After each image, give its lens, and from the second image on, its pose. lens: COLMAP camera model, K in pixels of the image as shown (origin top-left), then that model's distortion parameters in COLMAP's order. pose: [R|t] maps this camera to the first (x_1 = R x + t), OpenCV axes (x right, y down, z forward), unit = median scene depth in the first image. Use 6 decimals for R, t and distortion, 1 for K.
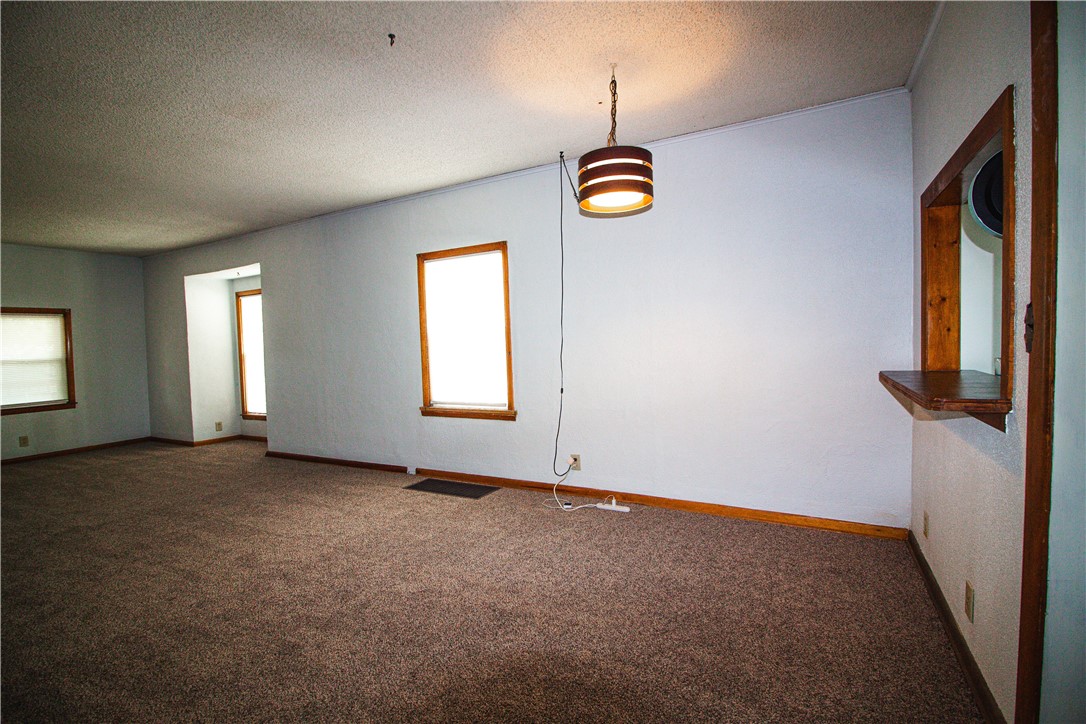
lens RADIAL K [[506.1, 0, 543.0], [0, 506.1, 362.0], [0, 0, 1]] dist [0.001278, -0.010453]
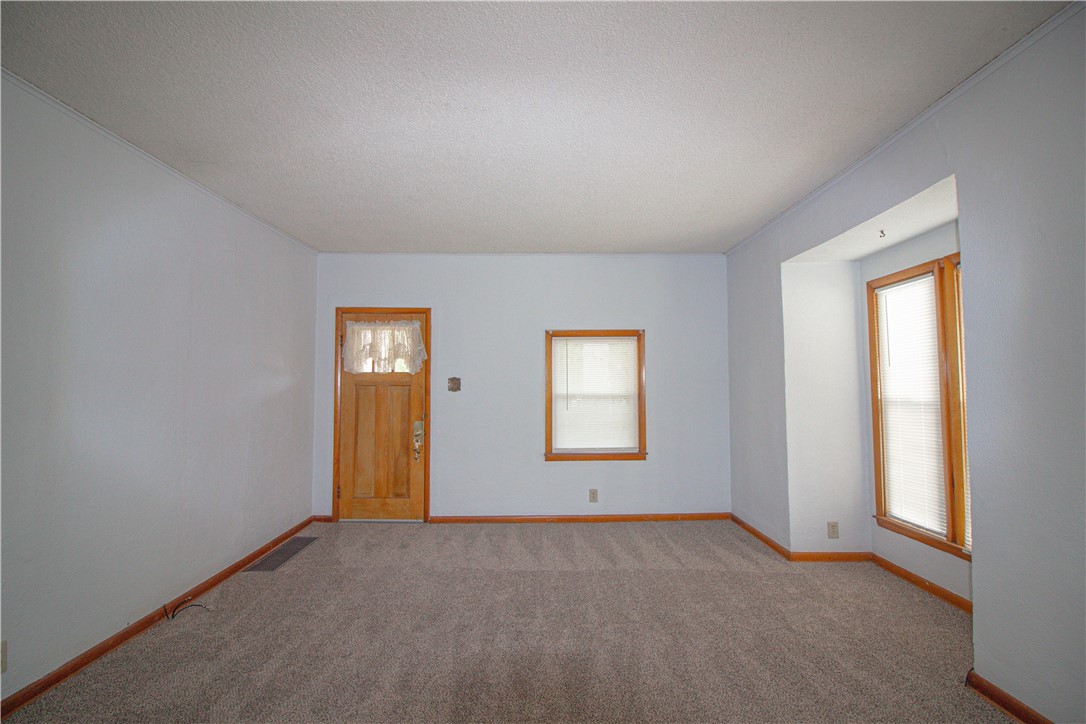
lens RADIAL K [[506.1, 0, 543.0], [0, 506.1, 362.0], [0, 0, 1]] dist [0.001278, -0.010453]
pose [[0.489514, -0.016128, -0.871846, -0.331370], [-0.041838, 0.998243, -0.041957, -0.016846], [0.870991, 0.057015, 0.487979, 0.473411]]
